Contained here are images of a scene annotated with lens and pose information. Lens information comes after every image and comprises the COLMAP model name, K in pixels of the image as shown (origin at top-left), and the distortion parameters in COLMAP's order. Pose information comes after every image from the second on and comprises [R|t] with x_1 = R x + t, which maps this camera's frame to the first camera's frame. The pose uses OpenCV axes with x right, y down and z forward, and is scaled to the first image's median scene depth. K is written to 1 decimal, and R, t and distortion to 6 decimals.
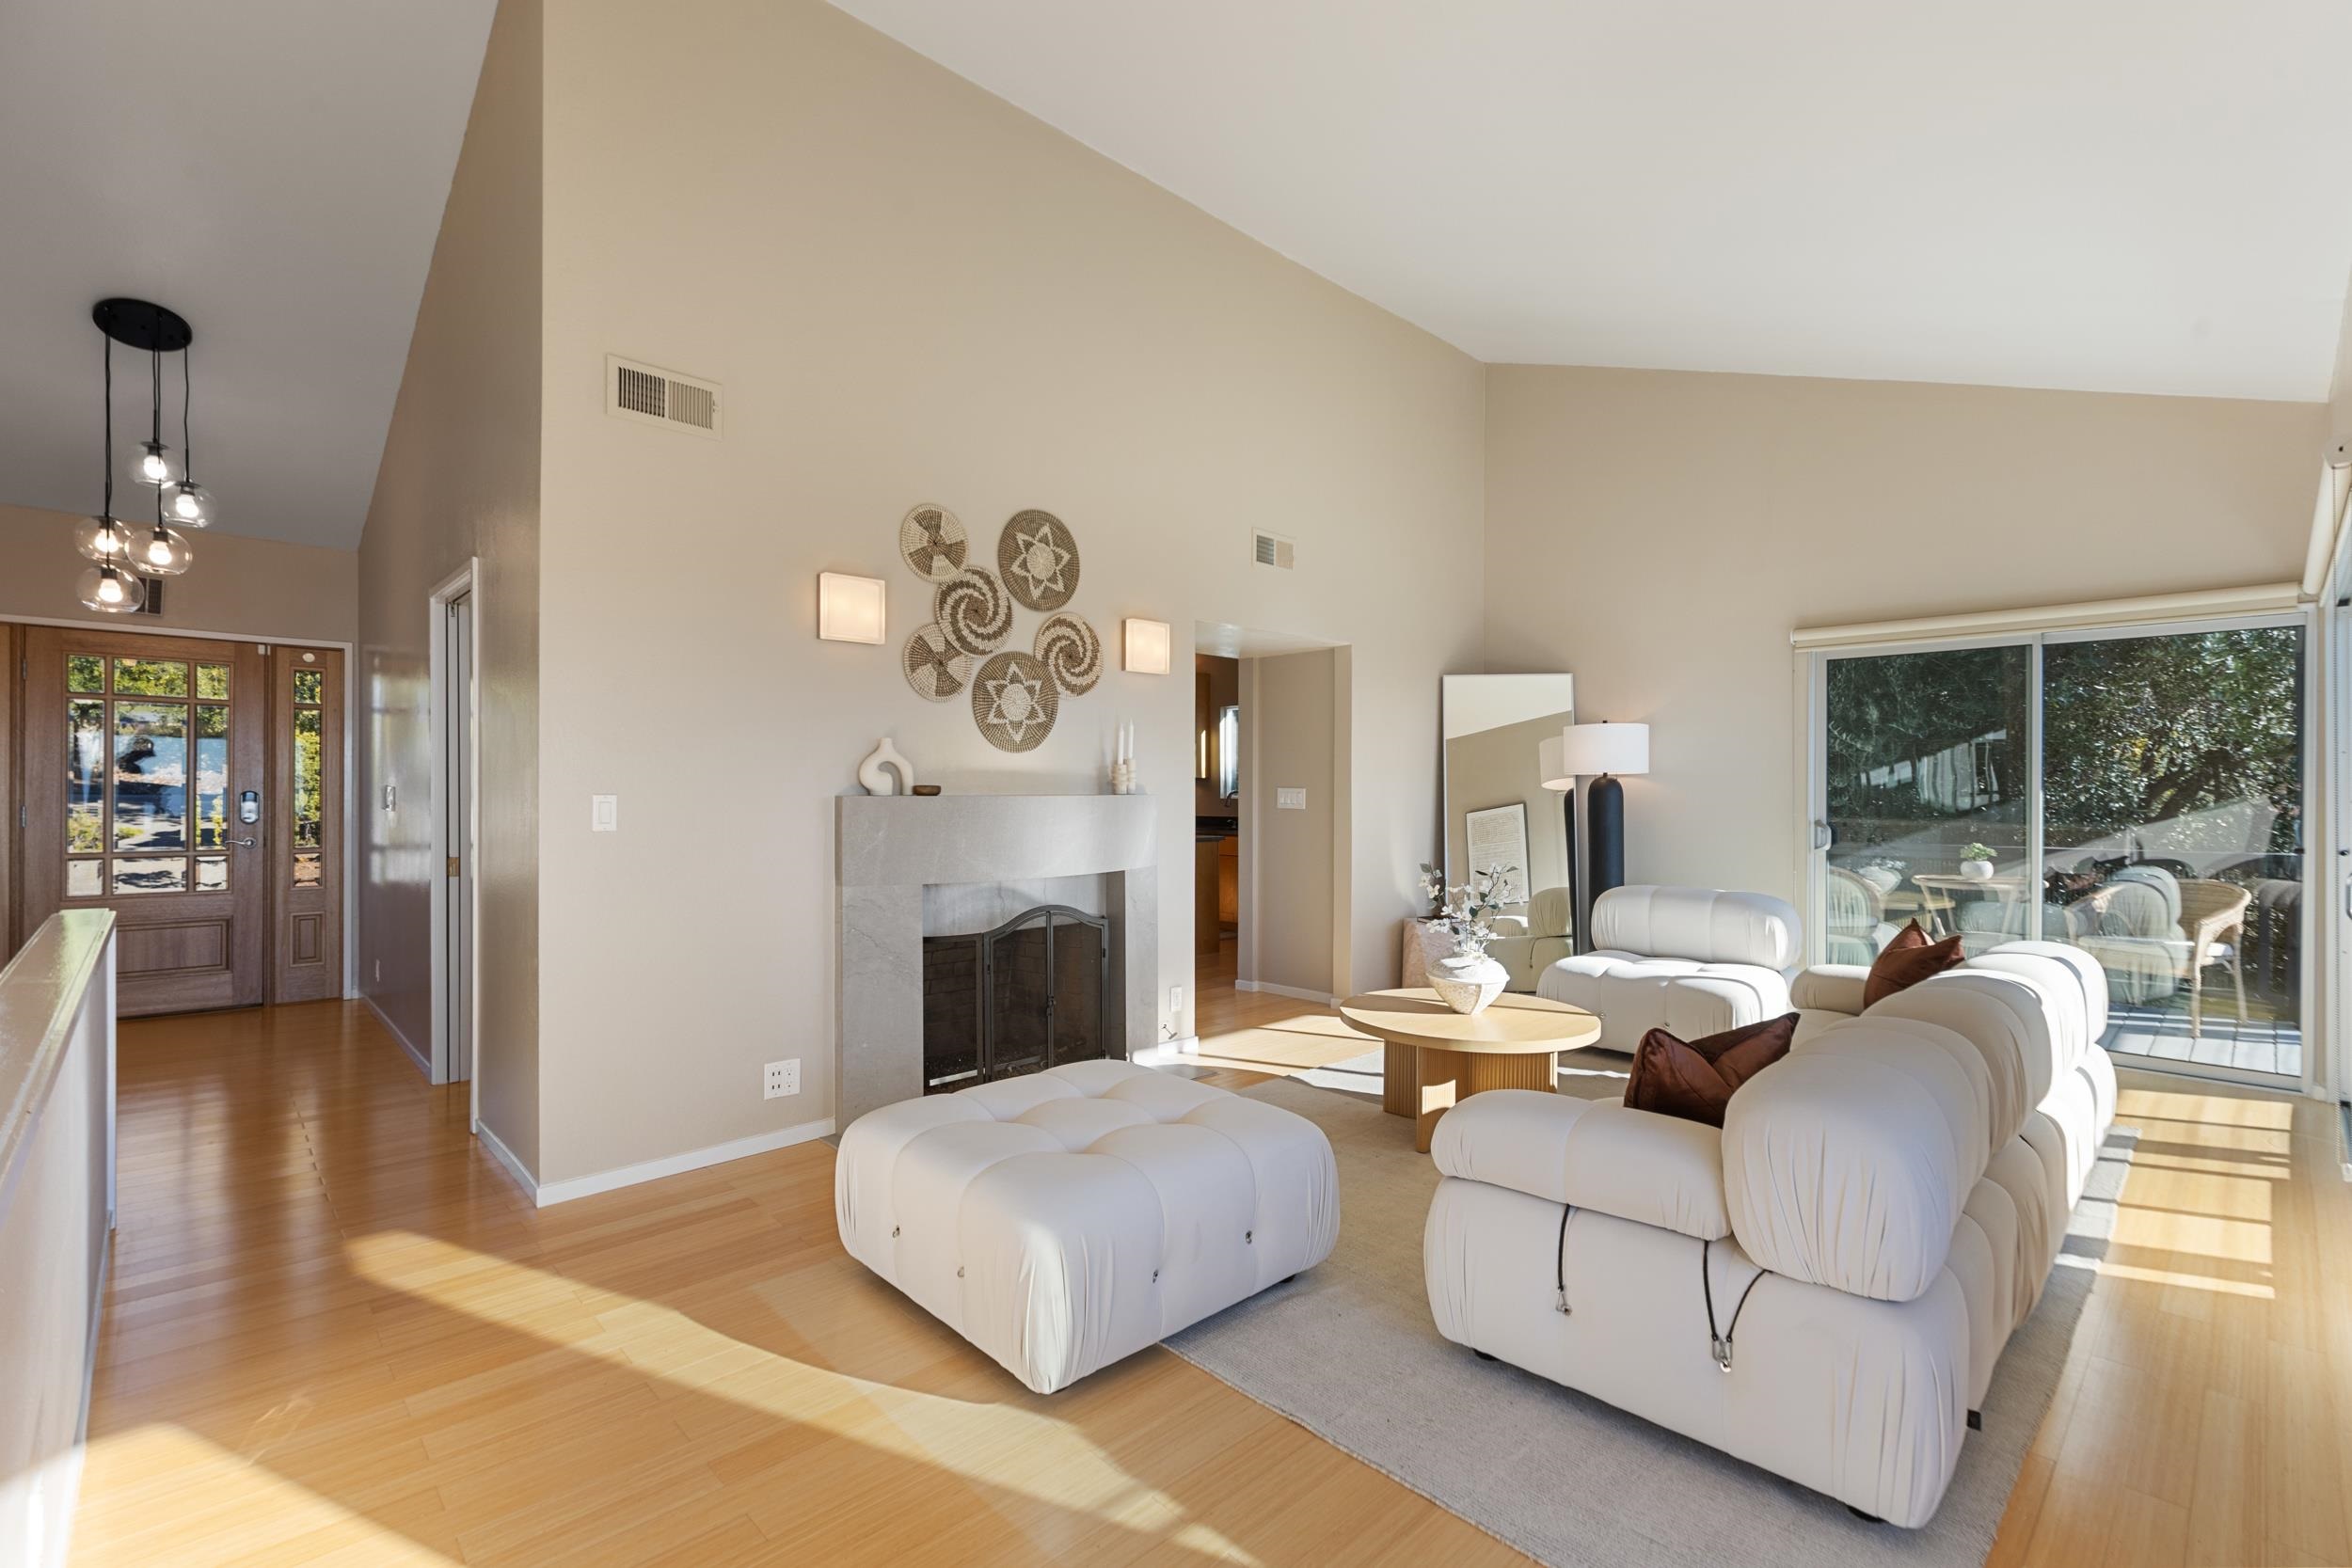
lens RADIAL K [[1071.6, 0, 1211.6], [0, 1071.6, 784.5], [0, 0, 1]] dist [0.000112, -0.002318]
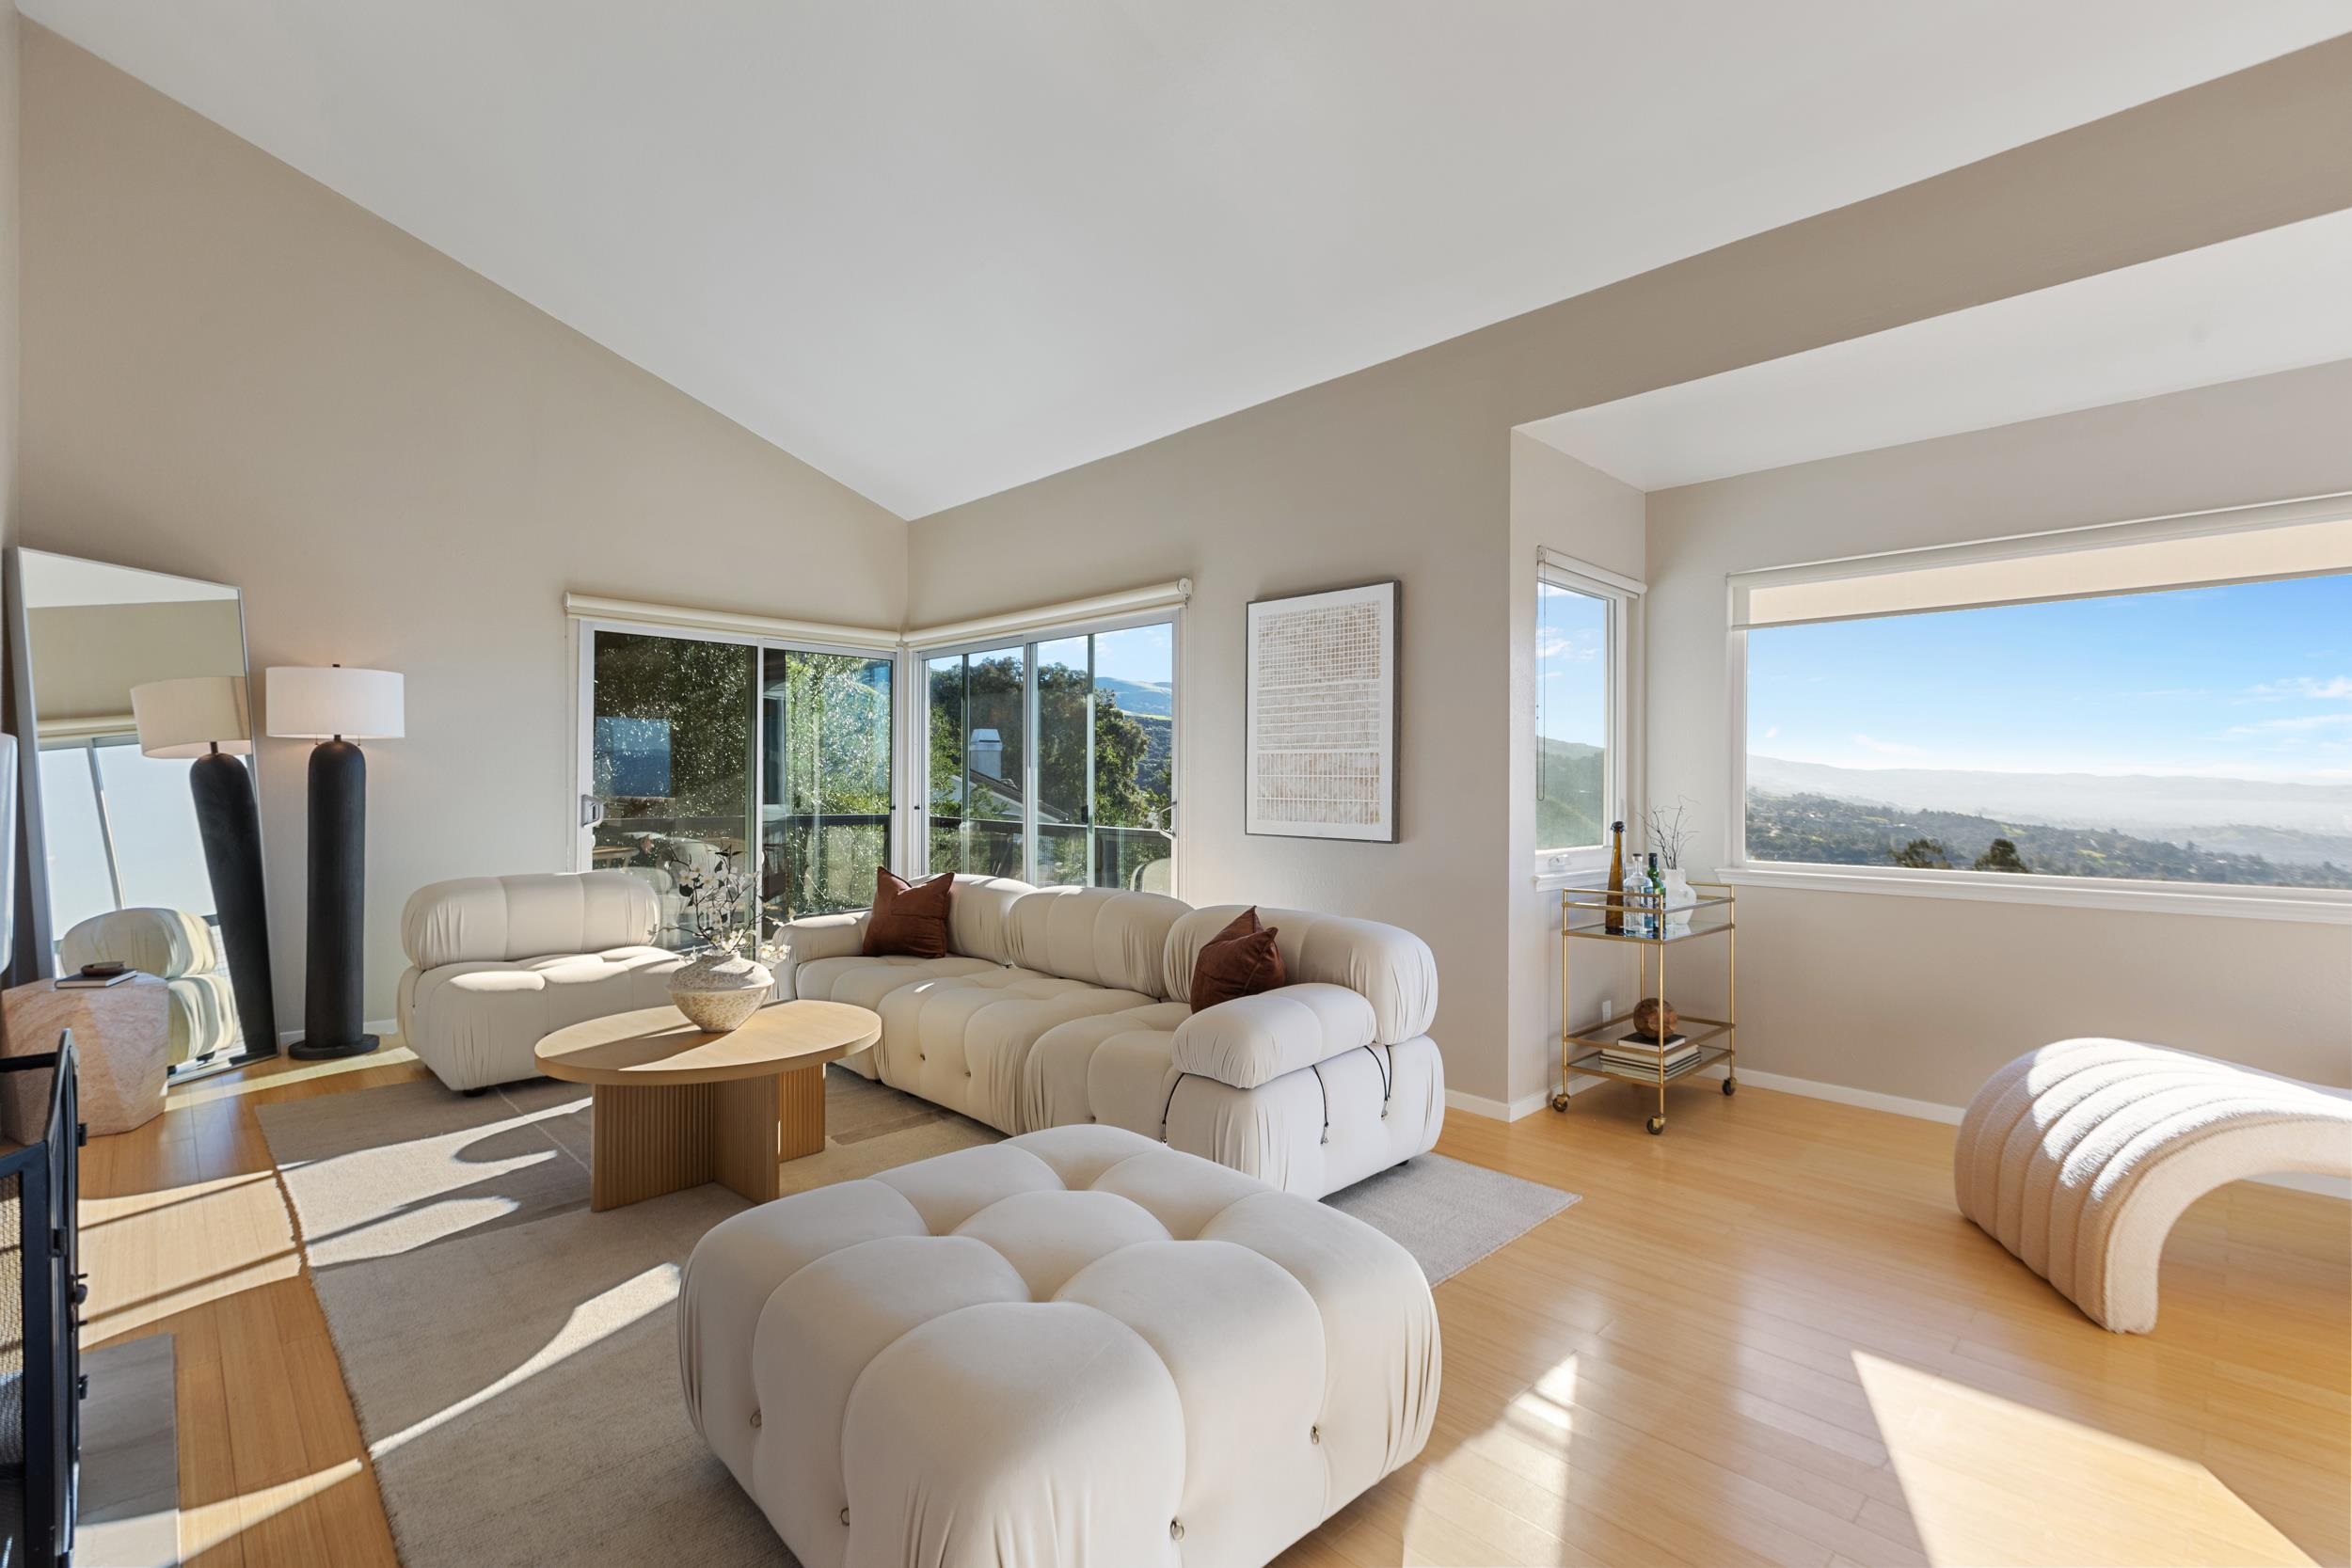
lens RADIAL K [[1071.6, 0, 1156.3], [0, 1071.6, 781.7], [0, 0, 1]] dist [0.000112, -0.002318]
pose [[0.010463, -0.002395, 0.999942, -0.494109], [-0.002938, 0.999993, 0.002426, 0.022901], [-0.999941, -0.002963, 0.010456, 0.597433]]
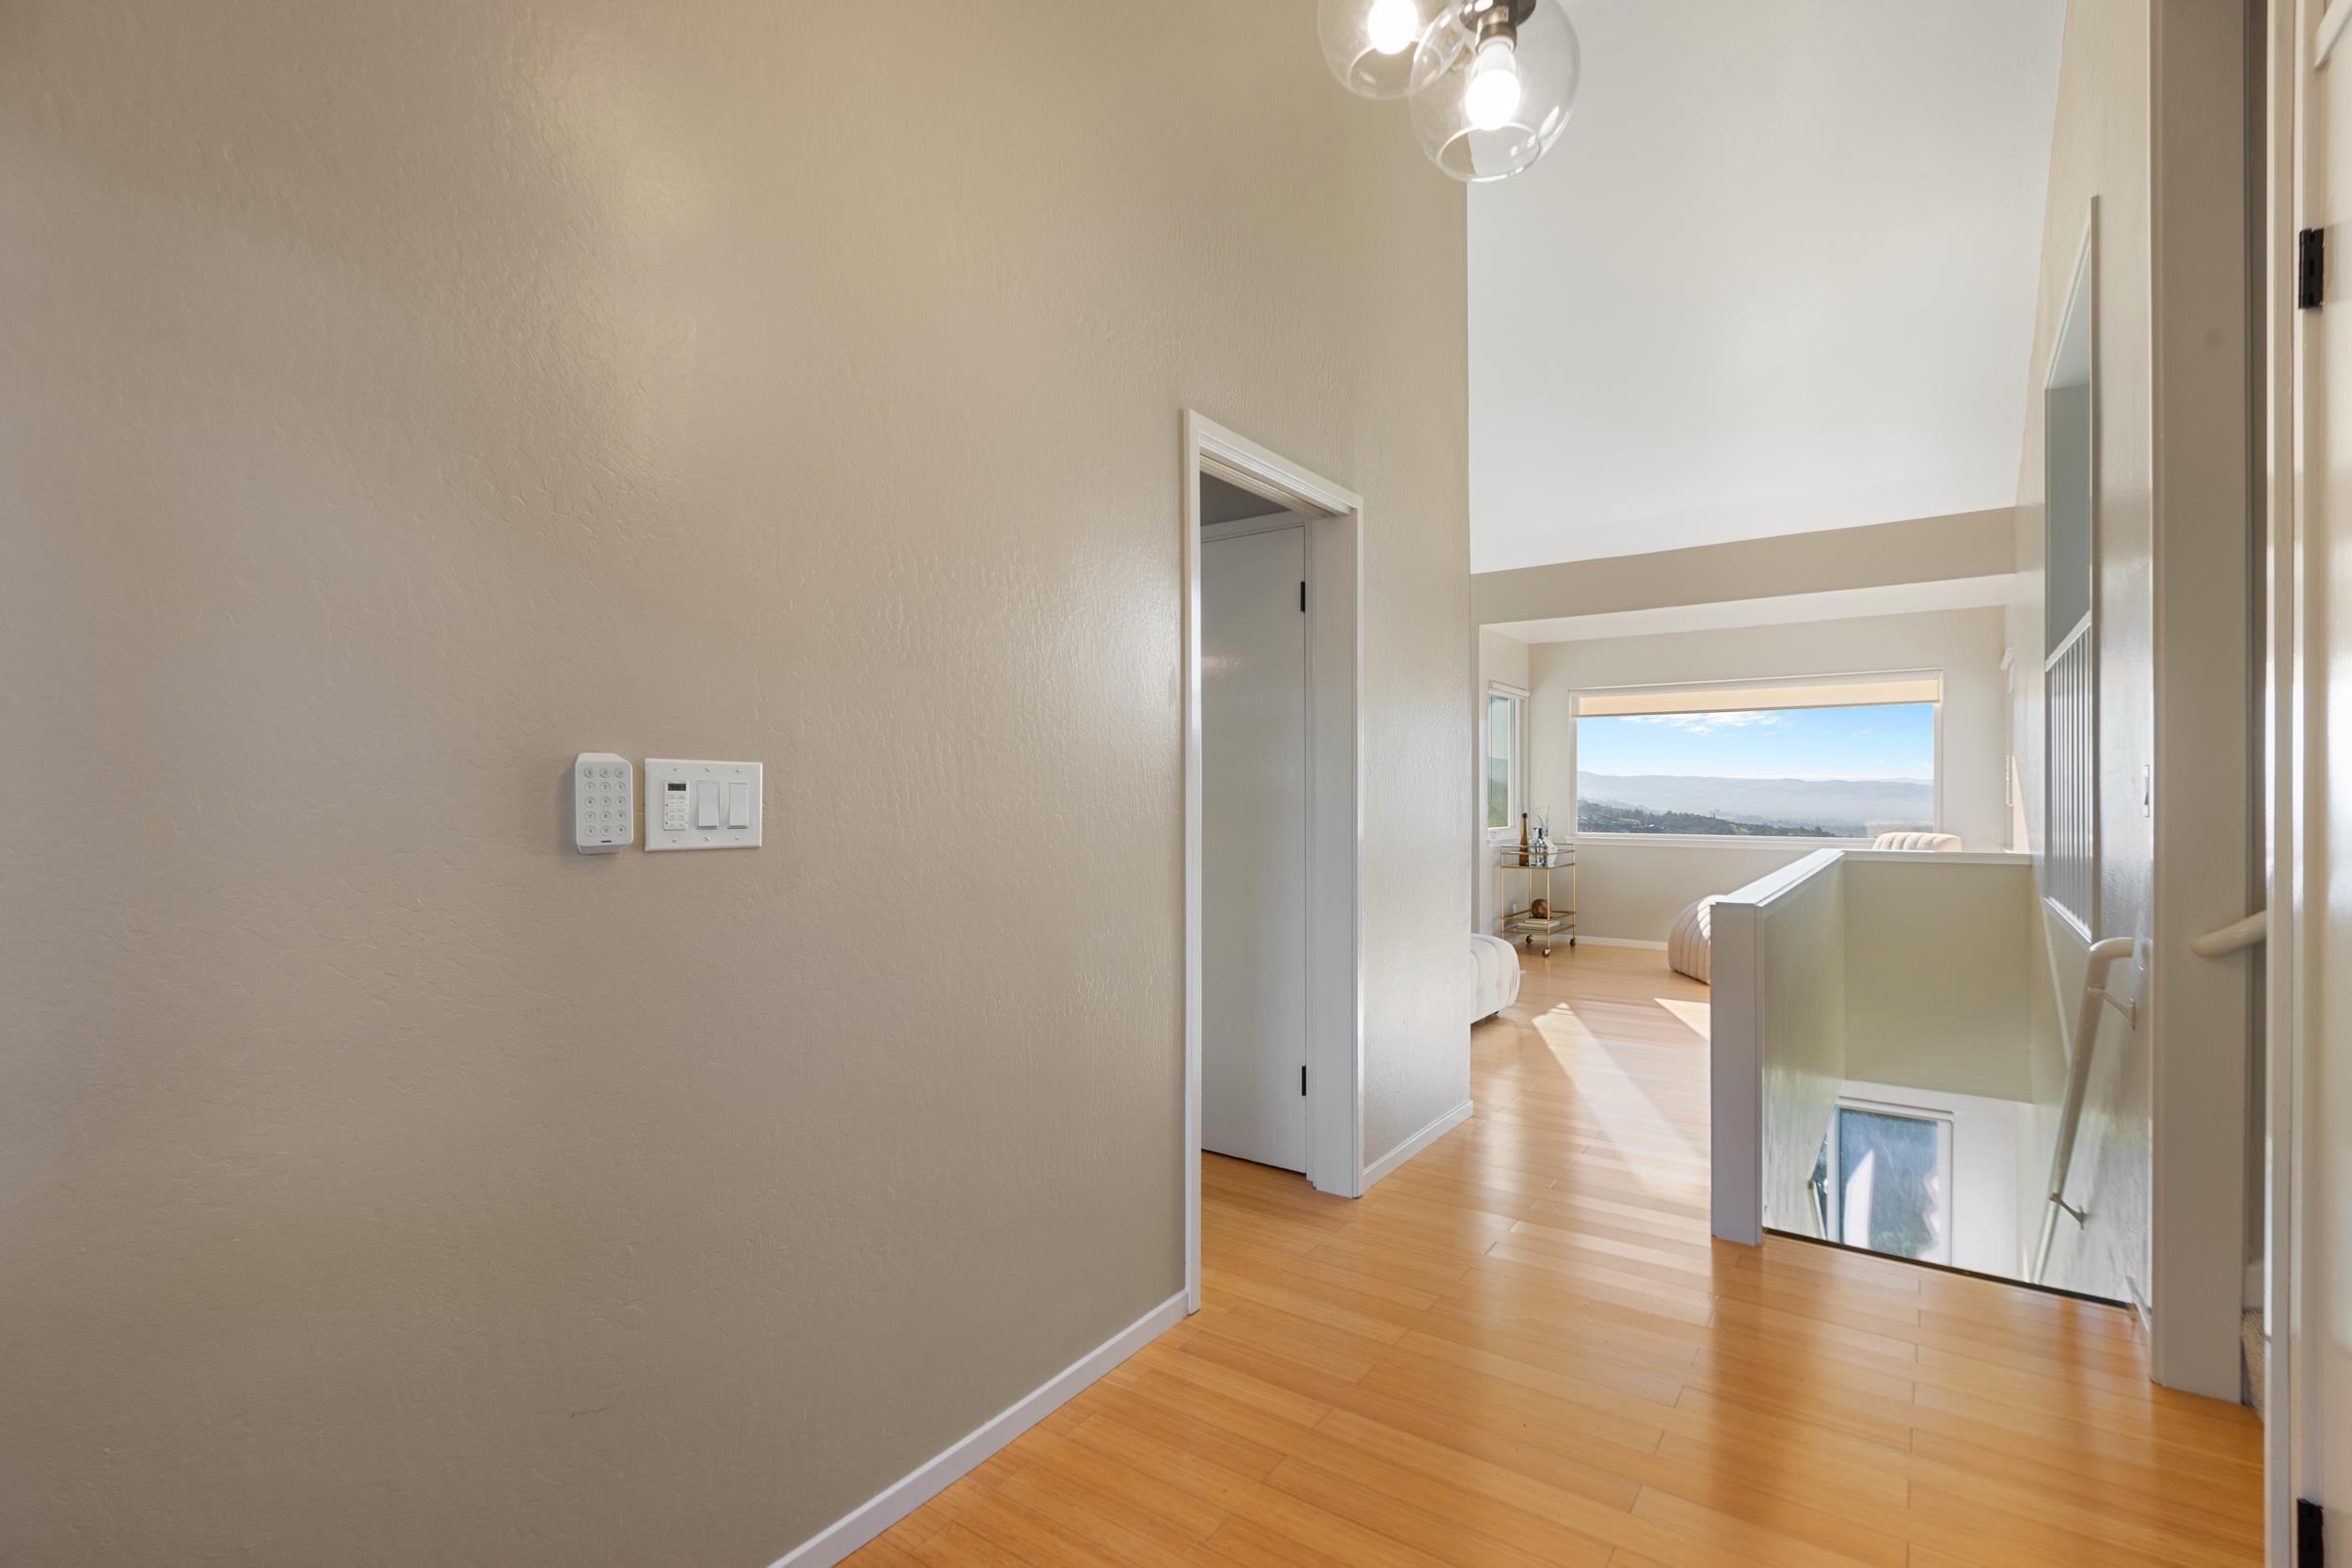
lens RADIAL K [[1071.6, 0, 1144.1], [0, 1071.6, 792.0], [0, 0, 1]] dist [0.000112, -0.002318]
pose [[-0.156483, -0.004884, 0.987669, -1.275948], [0.002854, 0.999981, 0.005397, 0.009744], [-0.987677, 0.003663, -0.156466, 1.128535]]
